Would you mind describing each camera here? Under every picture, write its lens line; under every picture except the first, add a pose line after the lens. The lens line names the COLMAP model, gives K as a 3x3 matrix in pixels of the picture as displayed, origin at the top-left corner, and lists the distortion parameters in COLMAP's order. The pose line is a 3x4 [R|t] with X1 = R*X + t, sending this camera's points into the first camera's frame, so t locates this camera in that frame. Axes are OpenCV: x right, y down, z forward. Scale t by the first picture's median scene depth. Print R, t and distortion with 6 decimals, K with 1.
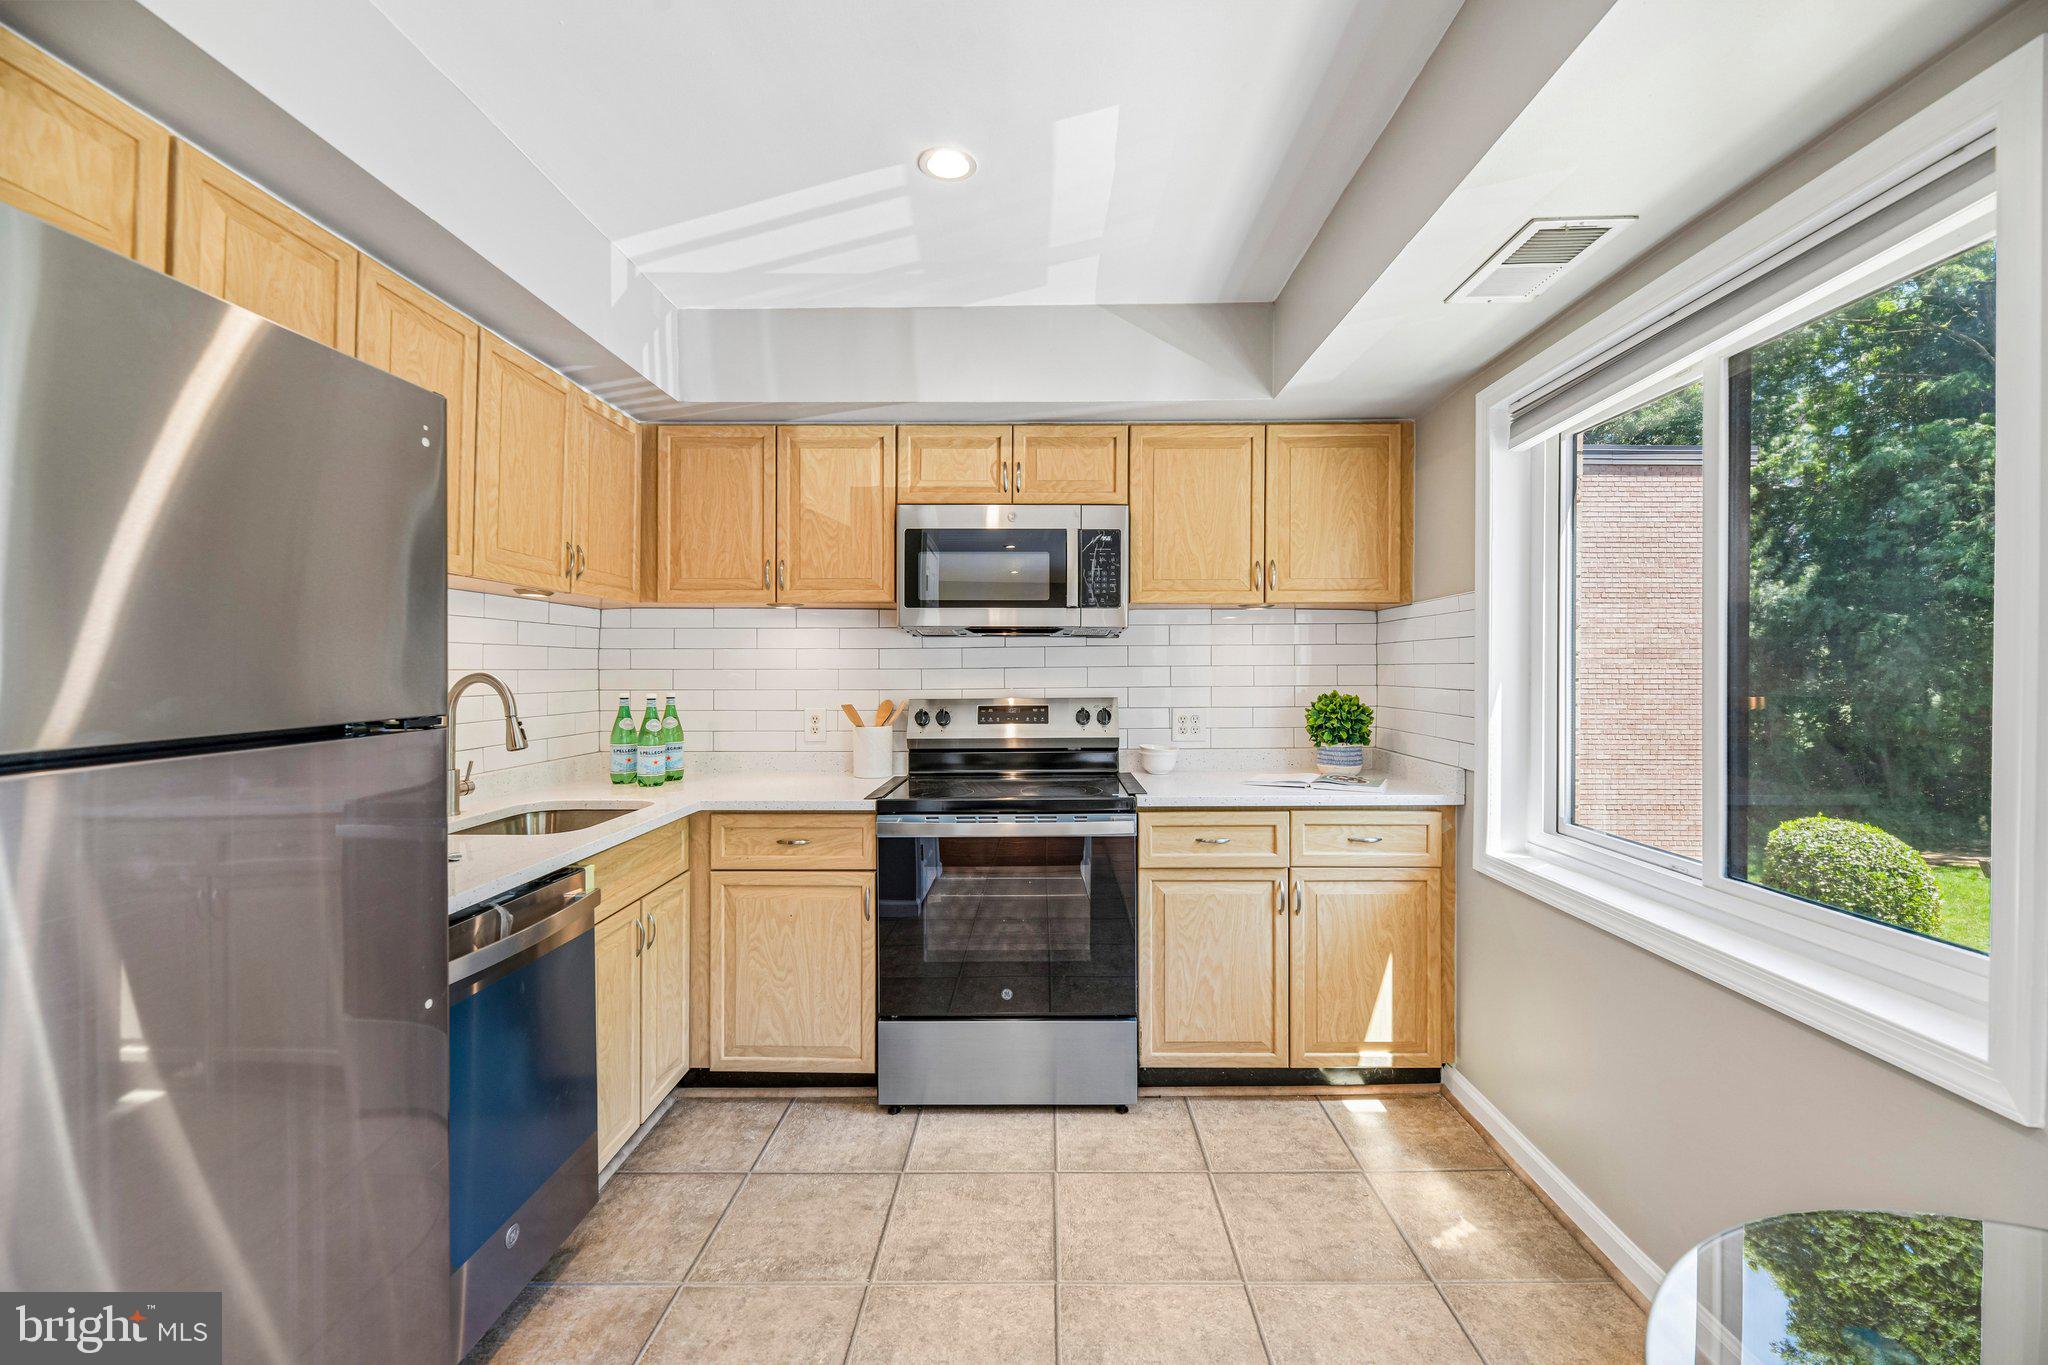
lens RADIAL K [[858.9, 0, 1064.6], [0, 858.9, 671.0], [0, 0, 1]] dist [0.000769, -0.004639]
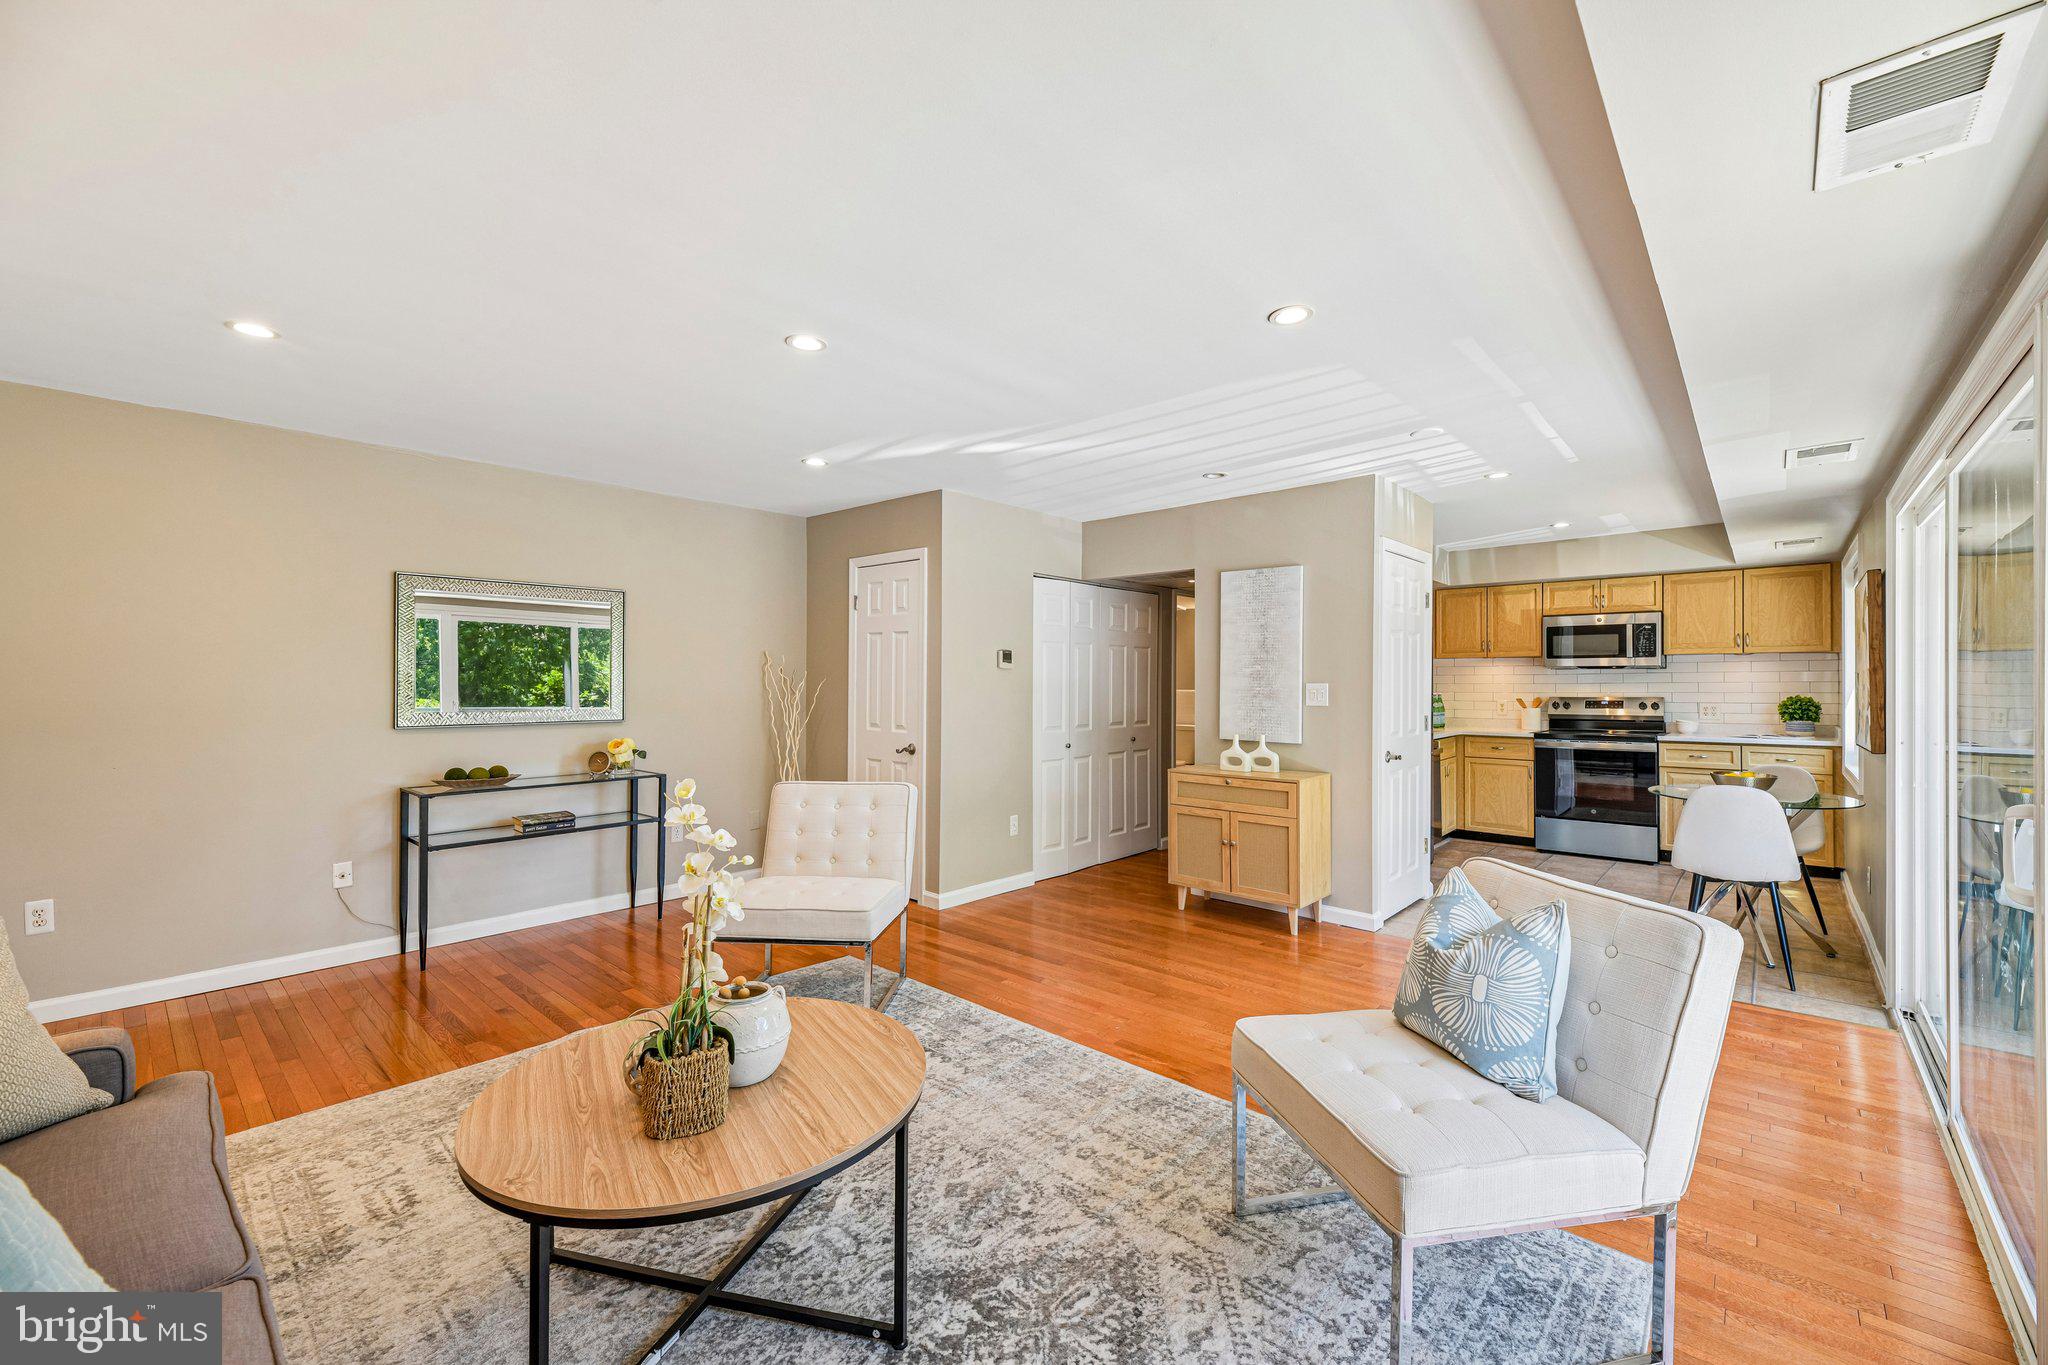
lens RADIAL K [[811.6, 0, 1033.0], [0, 811.6, 677.6], [0, 0, 1]] dist [0.000159, -0.000006]
pose [[0.733447, -0.004818, -0.679730, 0.319394], [-0.000630, 0.999970, -0.007767, -0.001060], [0.679746, 0.006125, 0.733422, -1.729763]]
